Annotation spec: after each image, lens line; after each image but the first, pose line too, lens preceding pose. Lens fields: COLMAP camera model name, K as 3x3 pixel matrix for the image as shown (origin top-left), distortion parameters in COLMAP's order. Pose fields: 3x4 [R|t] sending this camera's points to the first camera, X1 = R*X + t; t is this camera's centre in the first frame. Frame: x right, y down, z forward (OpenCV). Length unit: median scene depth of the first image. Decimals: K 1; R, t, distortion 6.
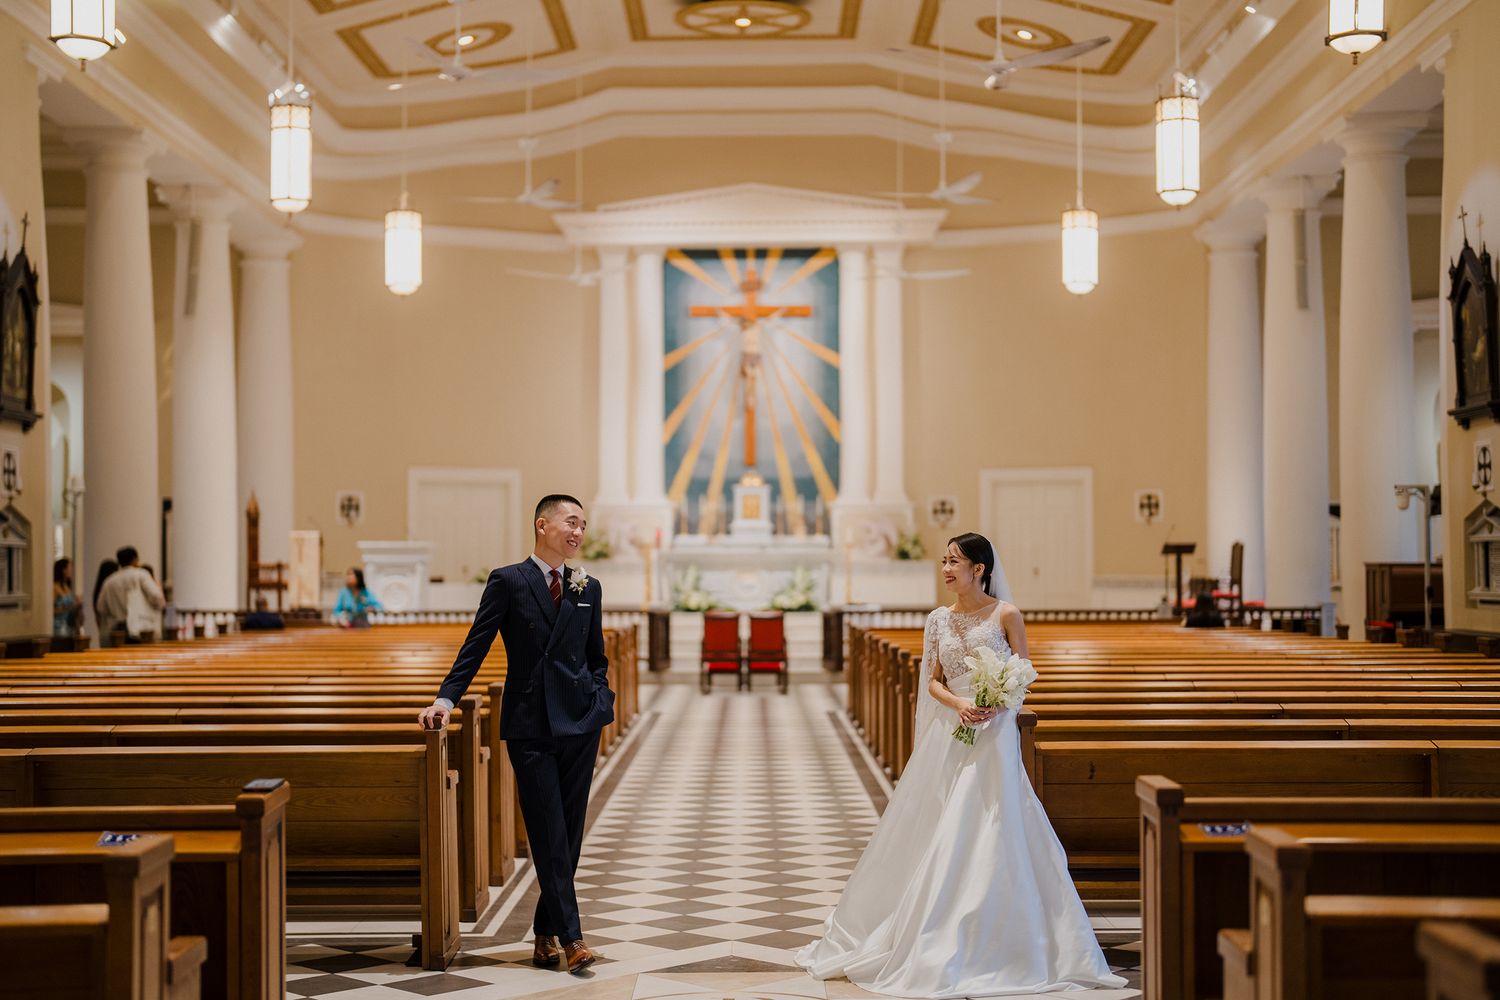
lens RADIAL K [[2166.3, 0, 752.2], [0, 2166.3, 517.6], [0, 0, 1]] dist [-0.009394, 0.120507]
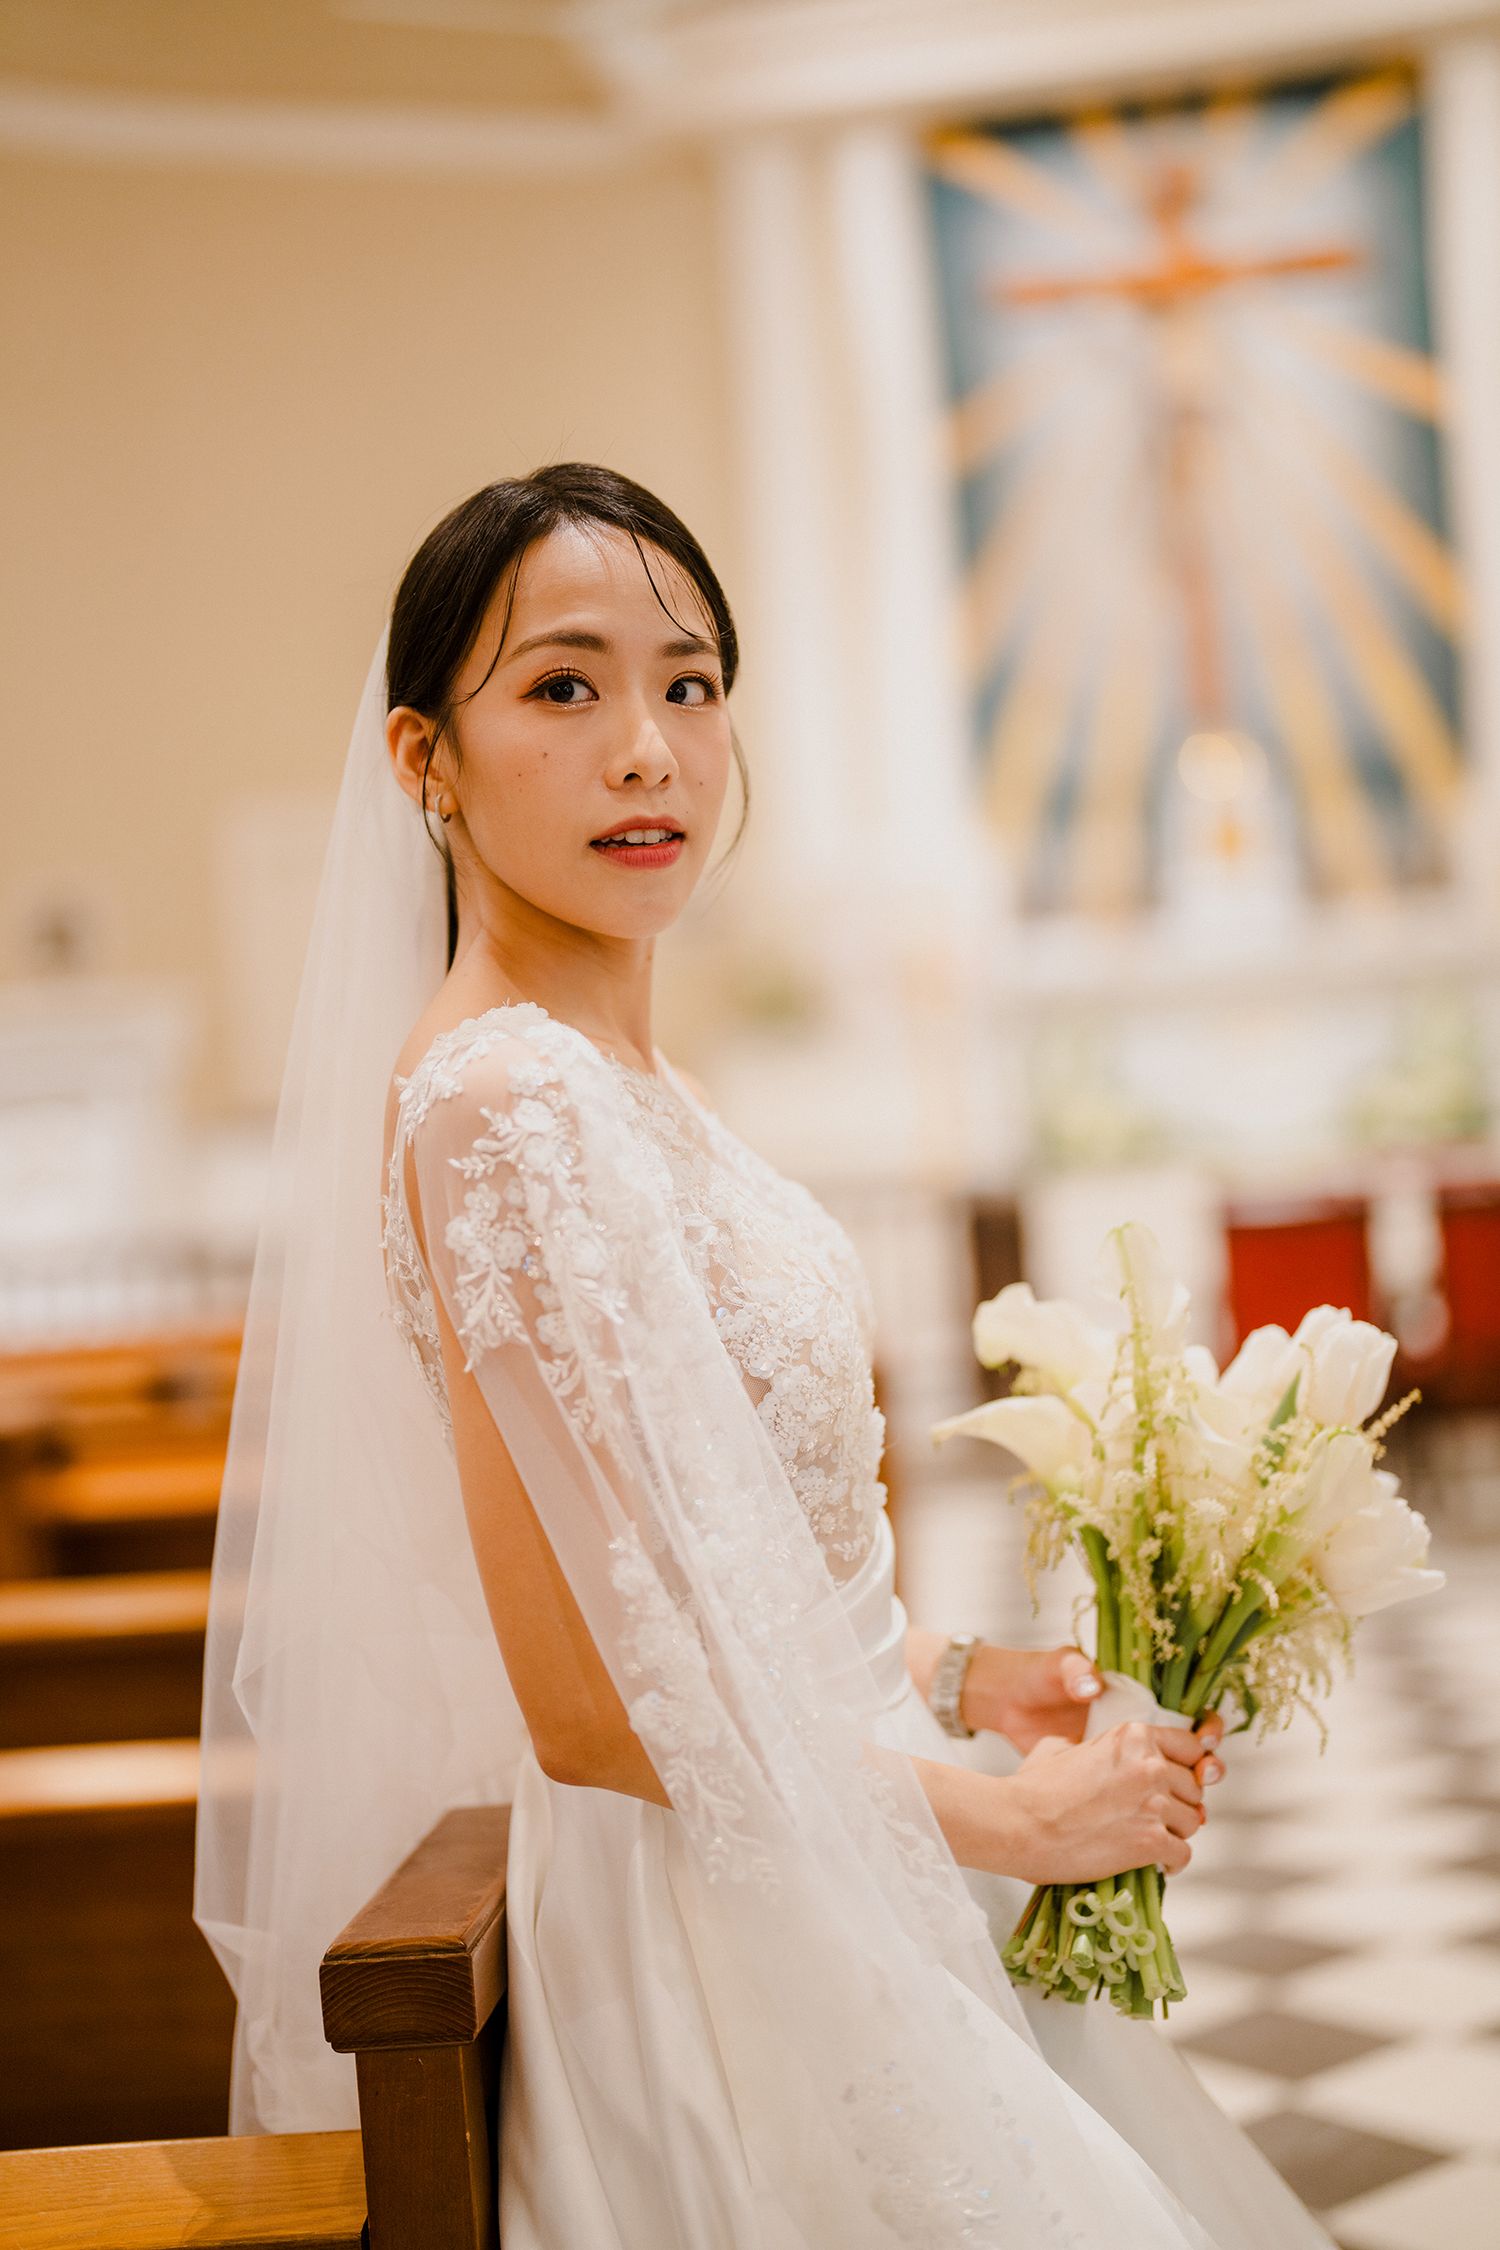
lens RADIAL K [[3249.4, 0, 750.0], [0, 3249.4, 1125.0], [0, 0, 1]] dist [-0.009394, 0.120507]
pose [[0.990668, -0.081055, -0.109572, -0.024899], [0.086550, 0.995169, 0.046349, 0.010932], [0.105286, -0.055400, 0.992898, 0.520330]]
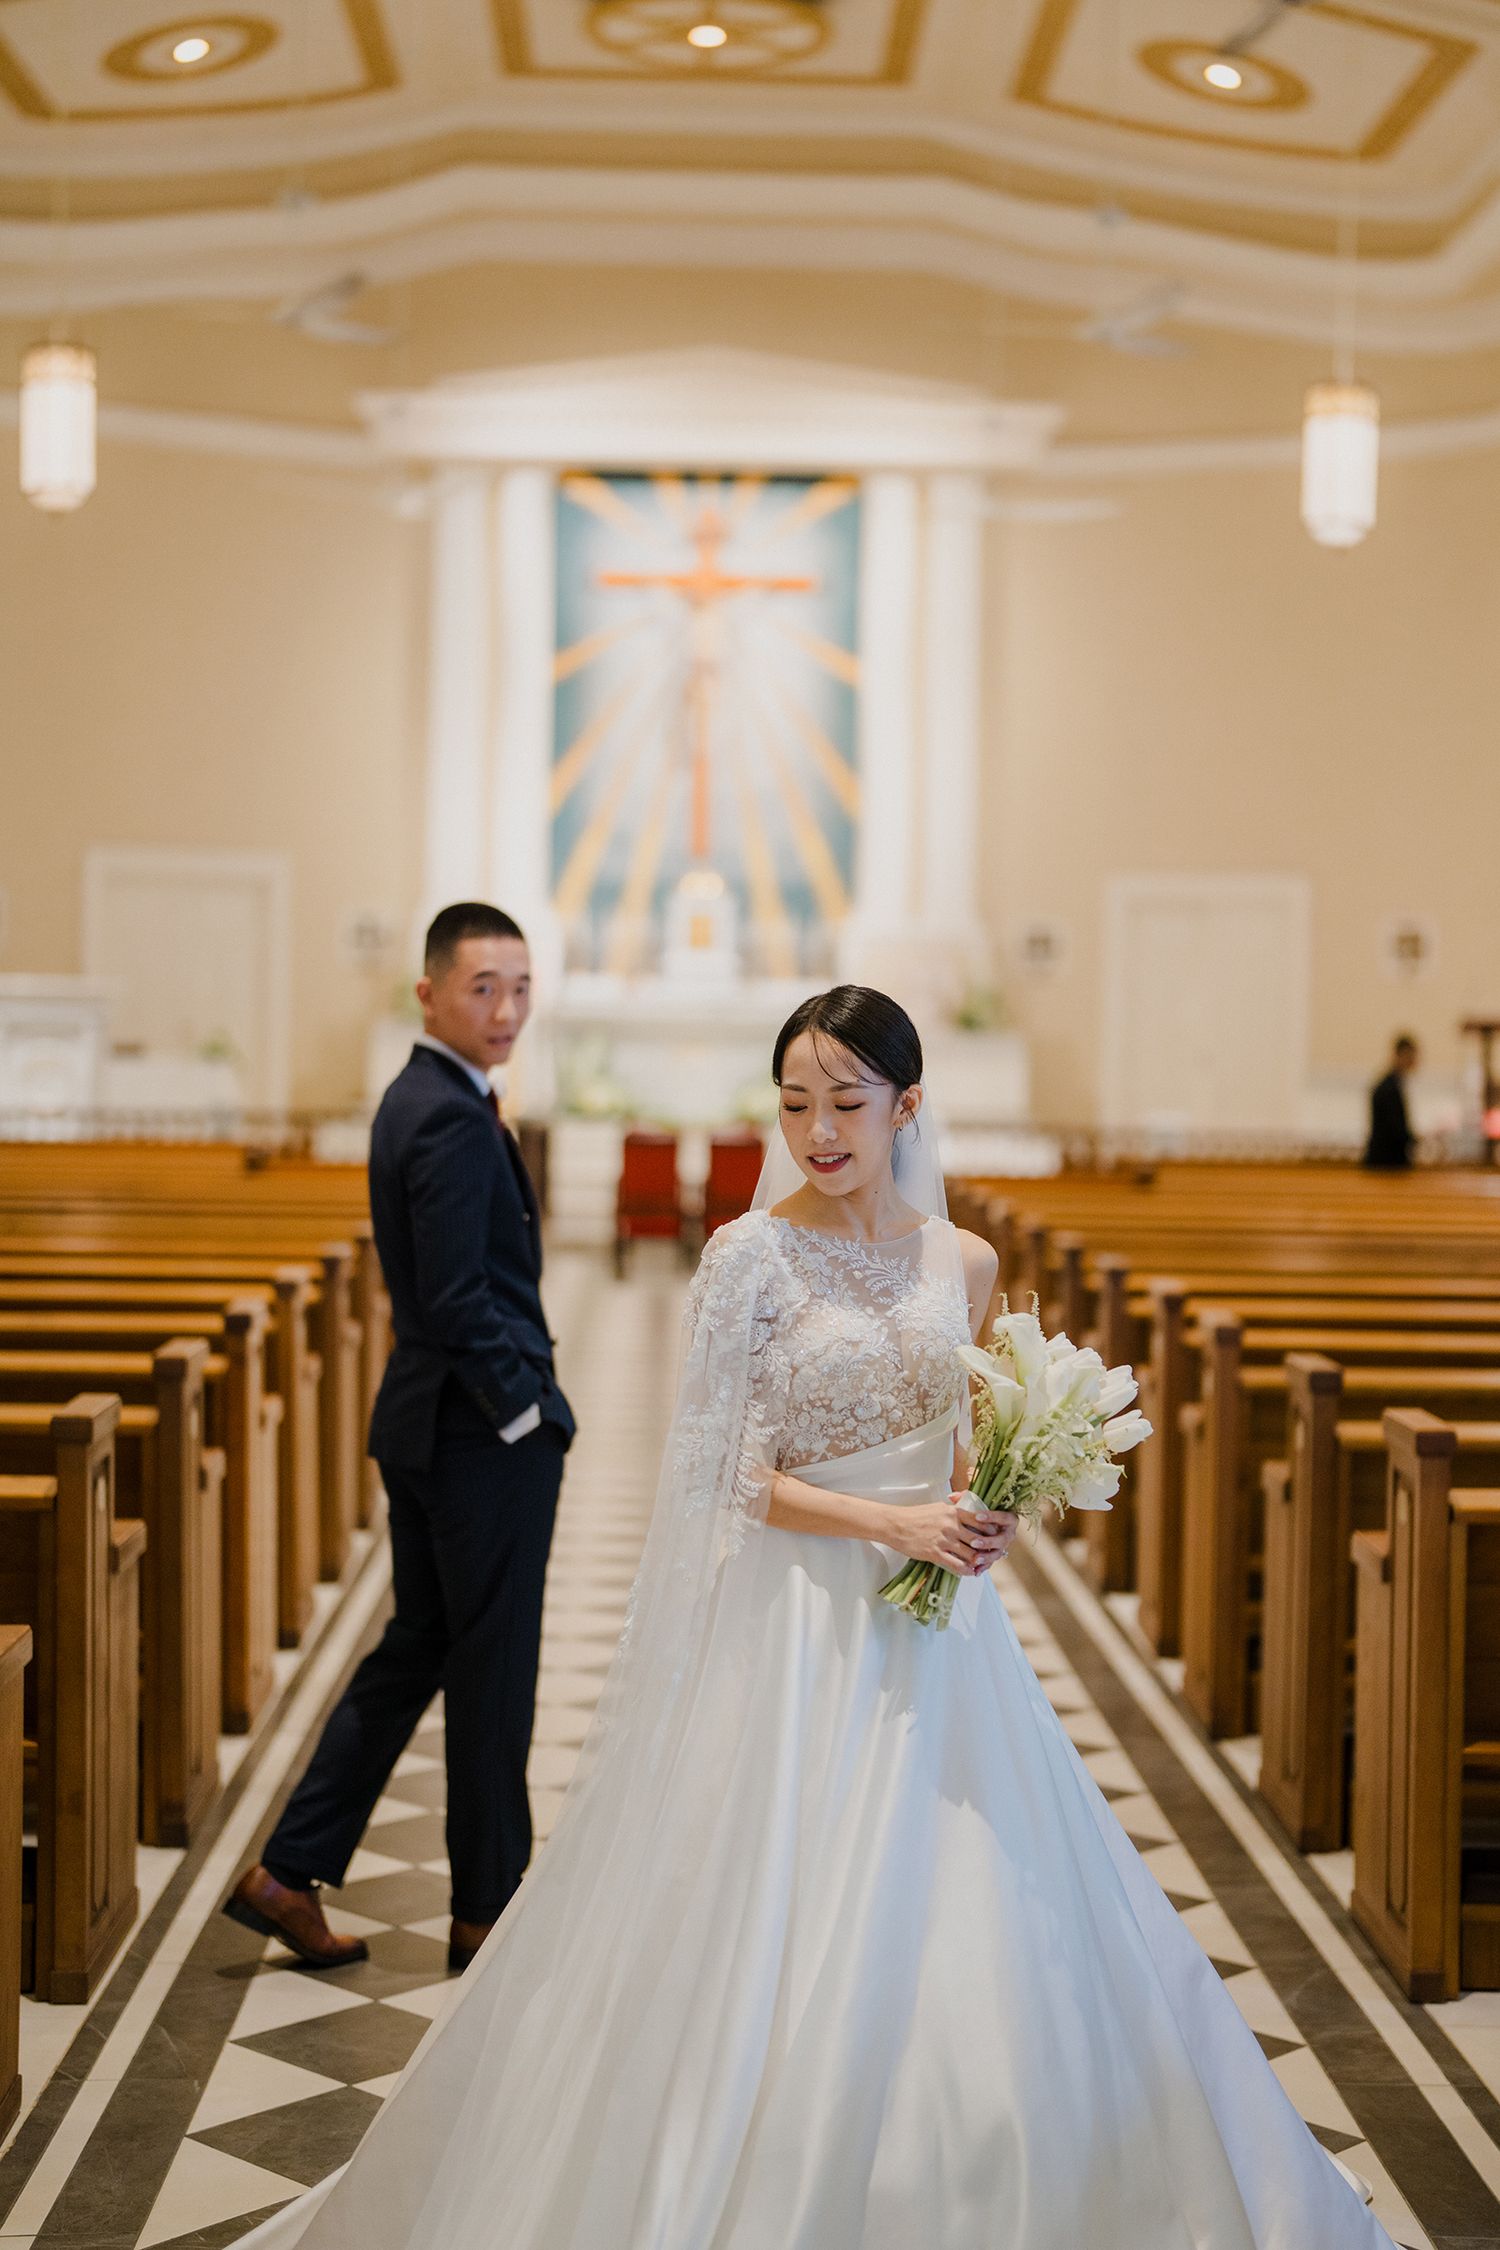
lens RADIAL K [[3052.4, 0, 707.9], [0, 3052.4, 1110.3], [0, 0, 1]] dist [-0.010784, 0.012119]
pose [[0.999605, 0.020879, 0.018817, -0.013583], [-0.021777, 0.998568, 0.048874, 0.002584], [-0.017769, -0.049265, 0.998628, 0.231299]]
